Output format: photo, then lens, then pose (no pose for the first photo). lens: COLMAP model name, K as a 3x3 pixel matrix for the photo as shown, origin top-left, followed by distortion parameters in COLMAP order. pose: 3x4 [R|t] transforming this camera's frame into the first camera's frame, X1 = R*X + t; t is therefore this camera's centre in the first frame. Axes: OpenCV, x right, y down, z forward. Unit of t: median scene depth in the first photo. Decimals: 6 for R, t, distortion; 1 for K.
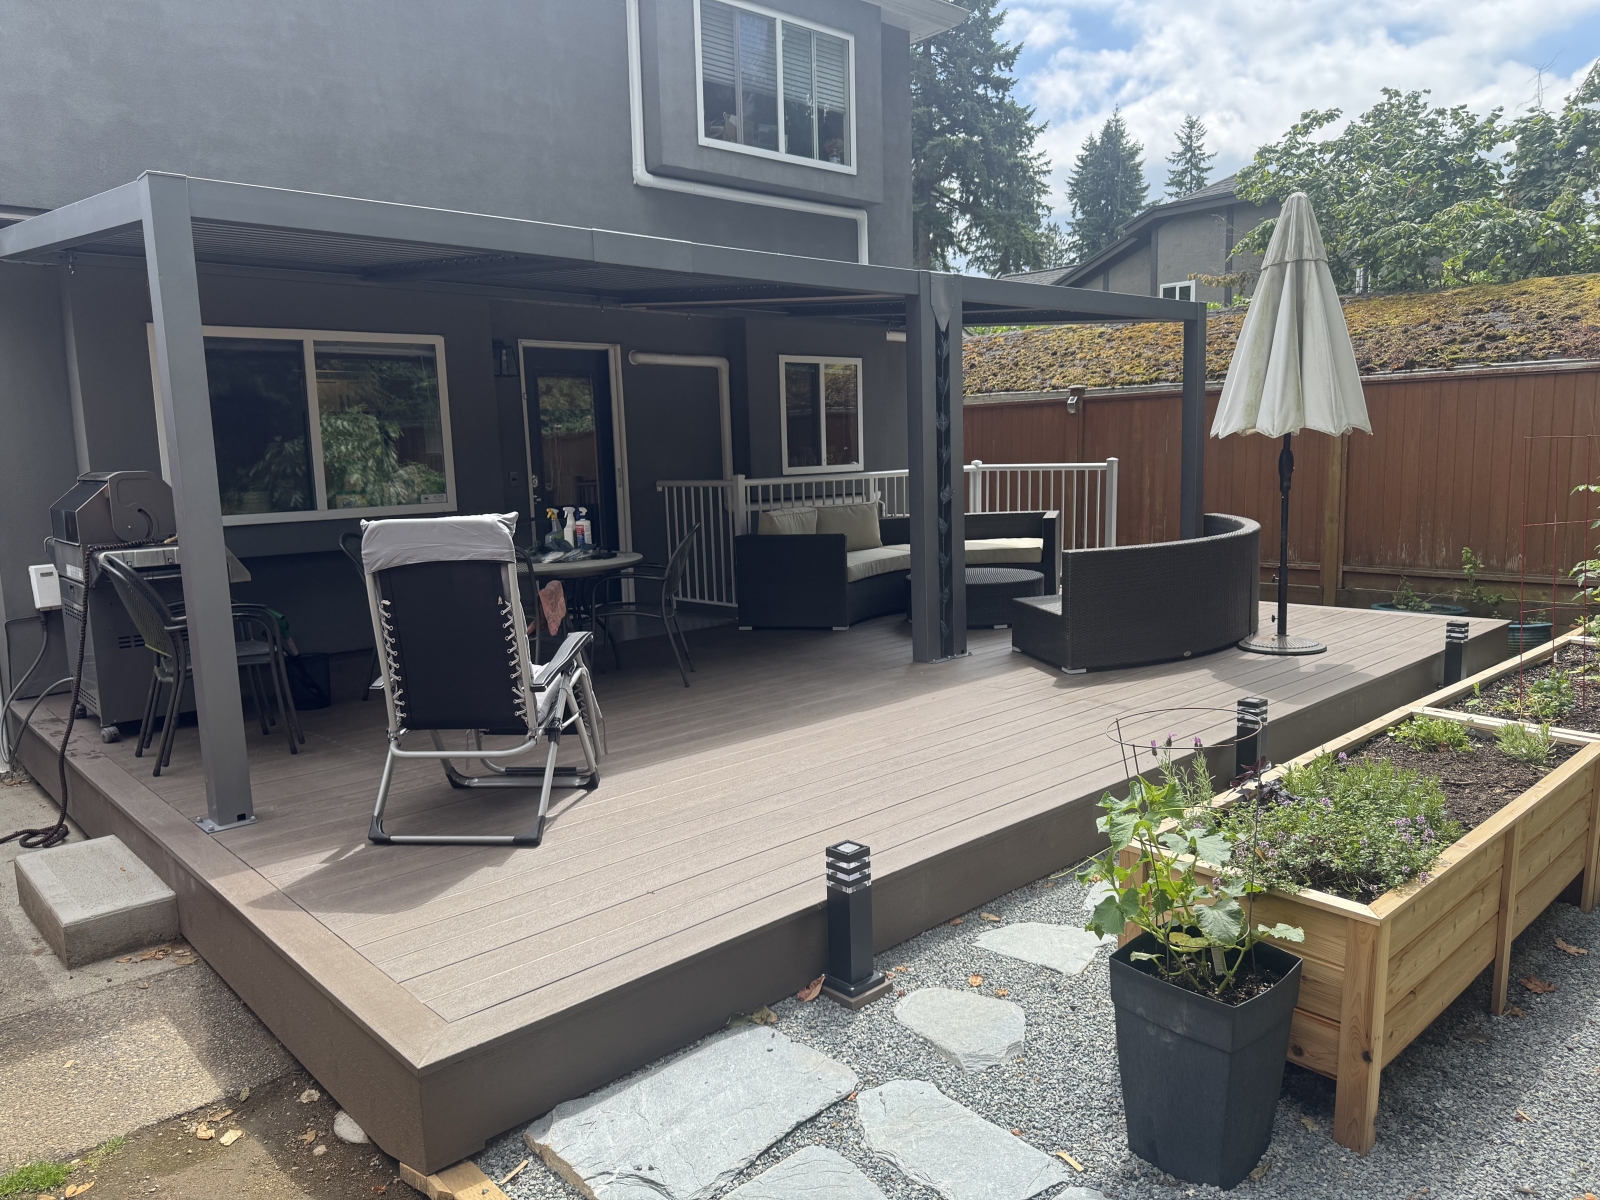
lens RADIAL K [[1113.4, 0, 787.8], [0, 1113.4, 603.6], [0, 0, 1]] dist [0.089920, -0.133228]
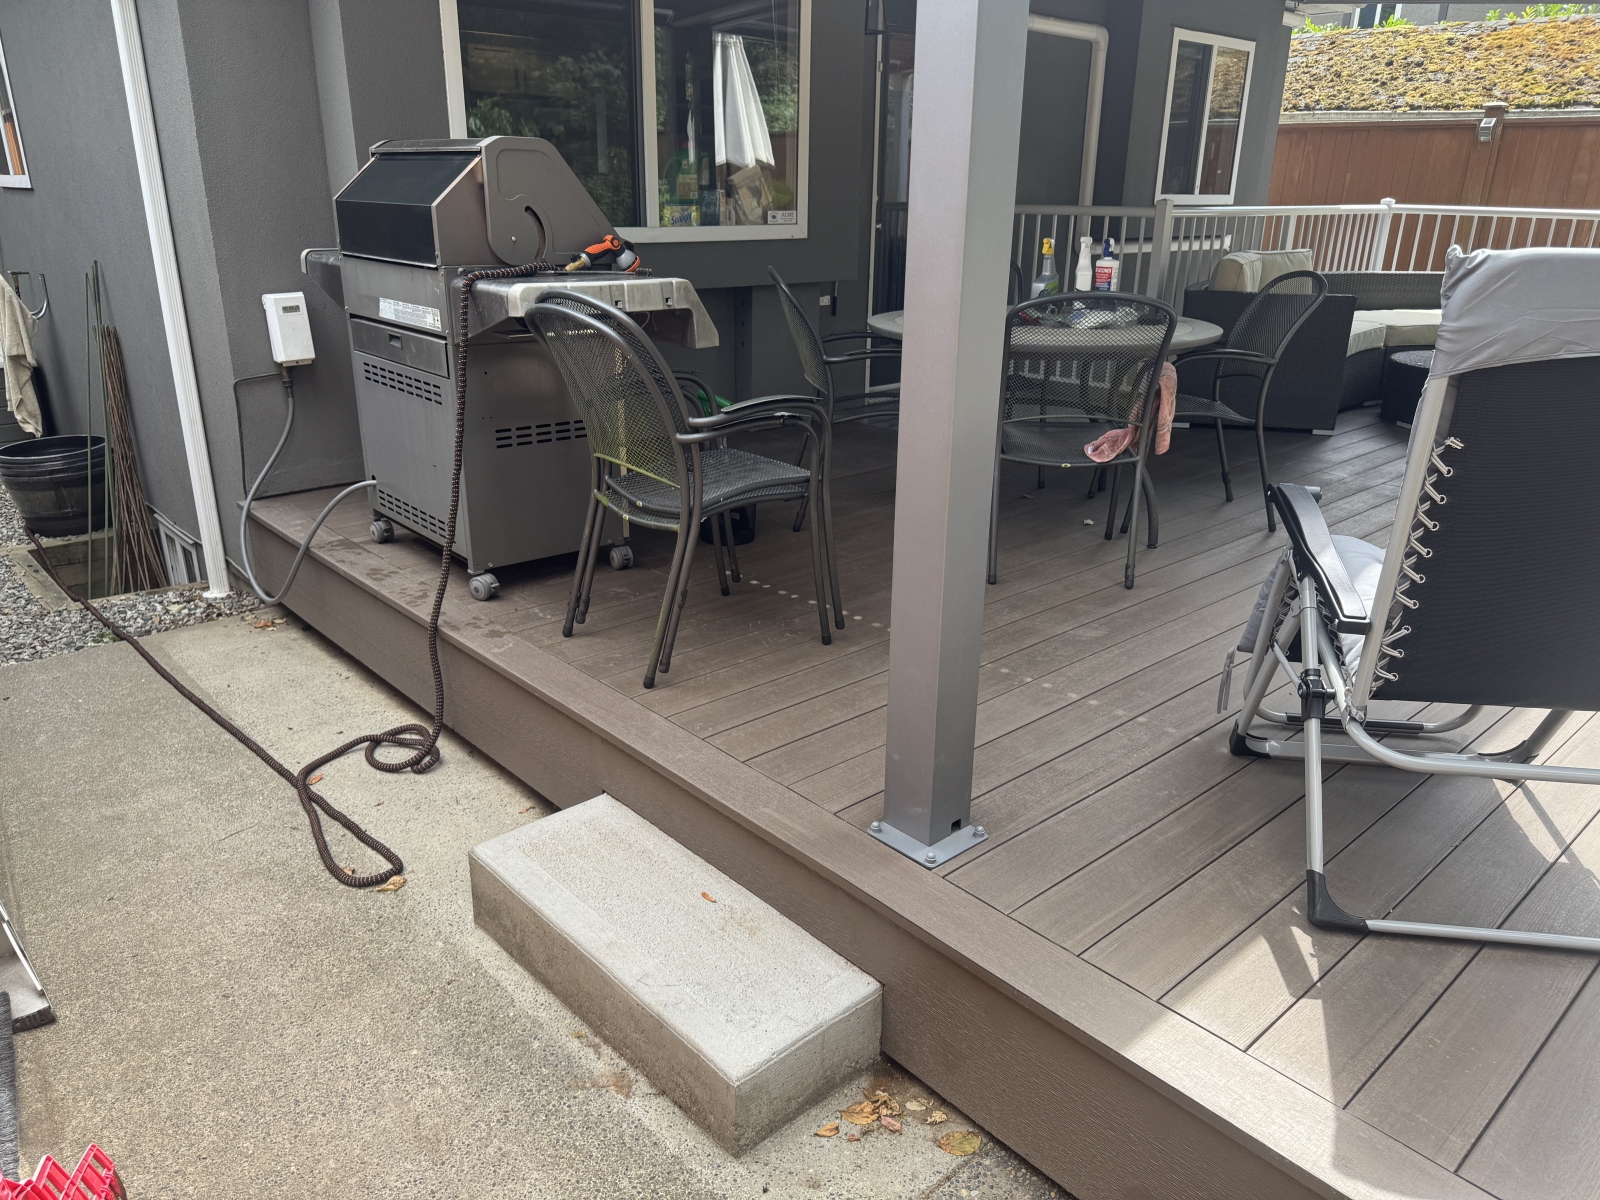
lens RADIAL K [[1134.3, 0, 800.0], [0, 1134.3, 600.0], [0, 0, 1]] dist [0.004260, -0.007599]
pose [[0.998951, 0.043305, 0.014860, -0.349305], [-0.045473, 0.976209, 0.212011, -0.013446], [-0.005325, -0.212464, 0.977154, 0.311087]]
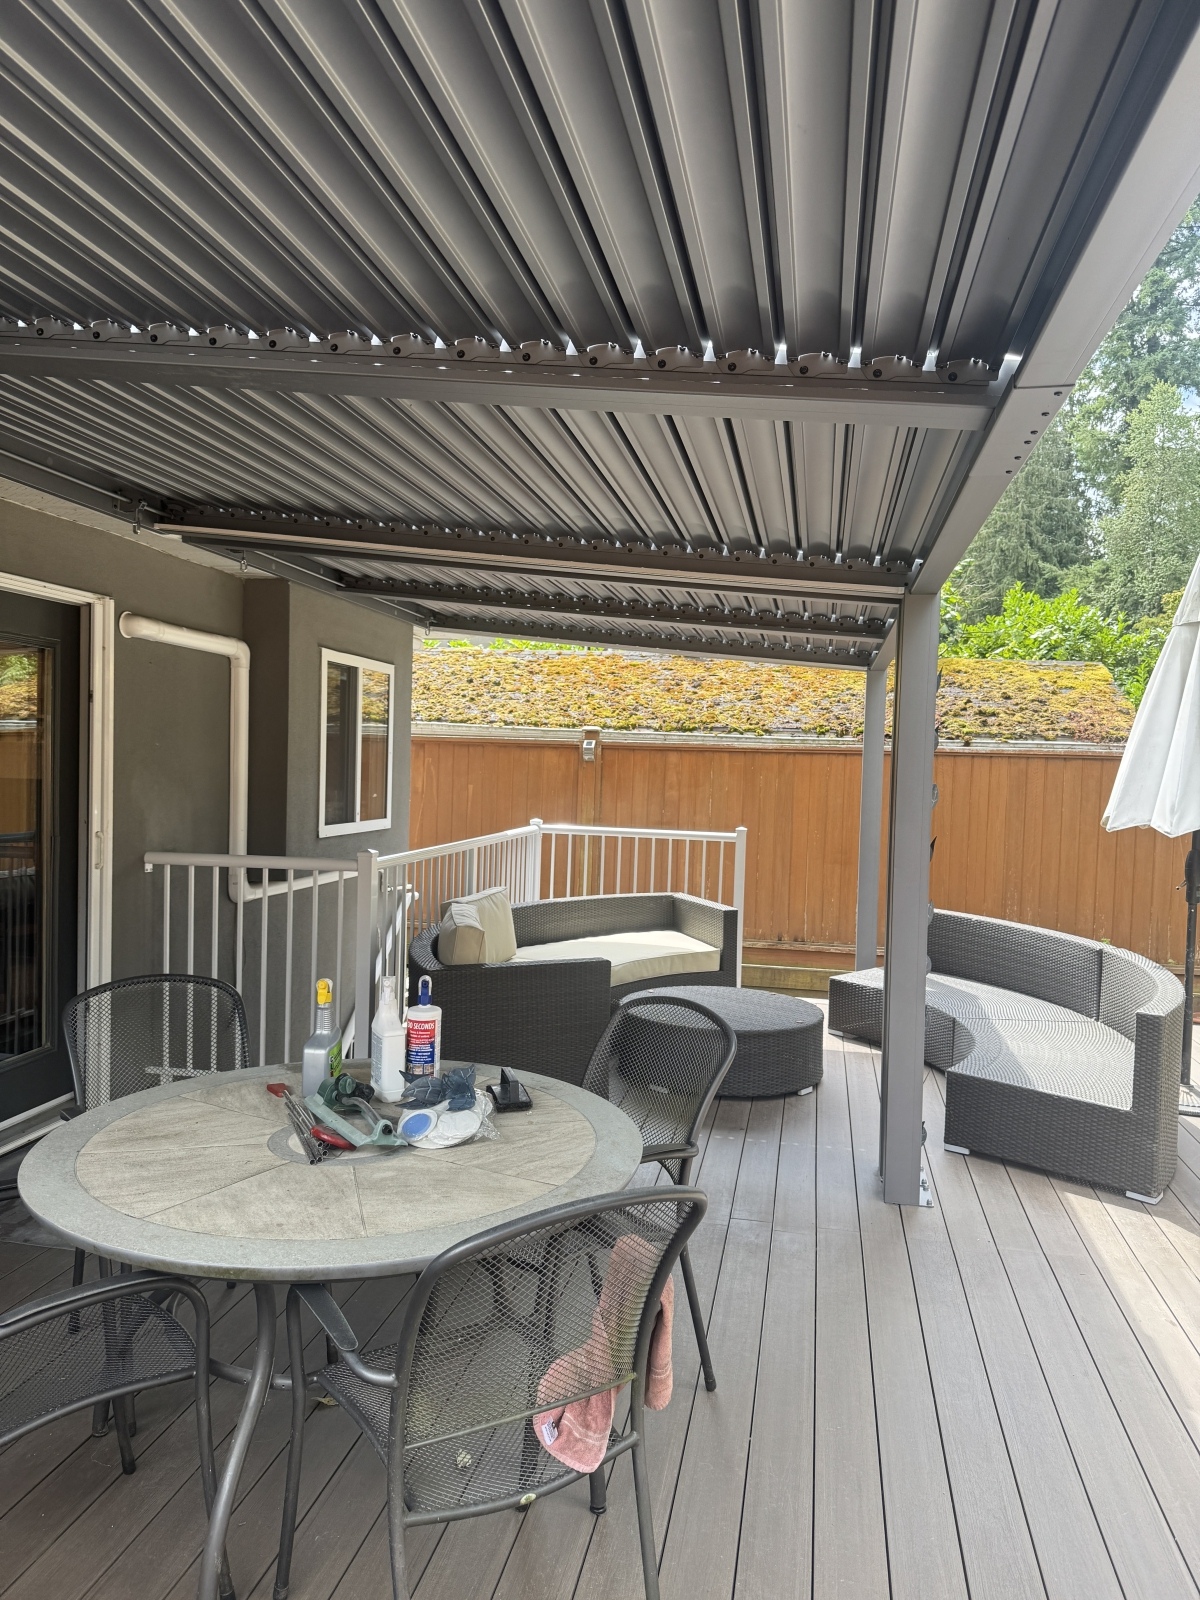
lens RADIAL K [[1121.9, 0, 607.7], [0, 1121.9, 791.0], [0, 0, 1]] dist [0.153417, -0.197745]
pose [[0.797840, 0.038786, 0.601620, -0.373676], [0.030968, 0.993974, -0.105149, -0.104162], [-0.602073, 0.102523, 0.791832, 0.592115]]
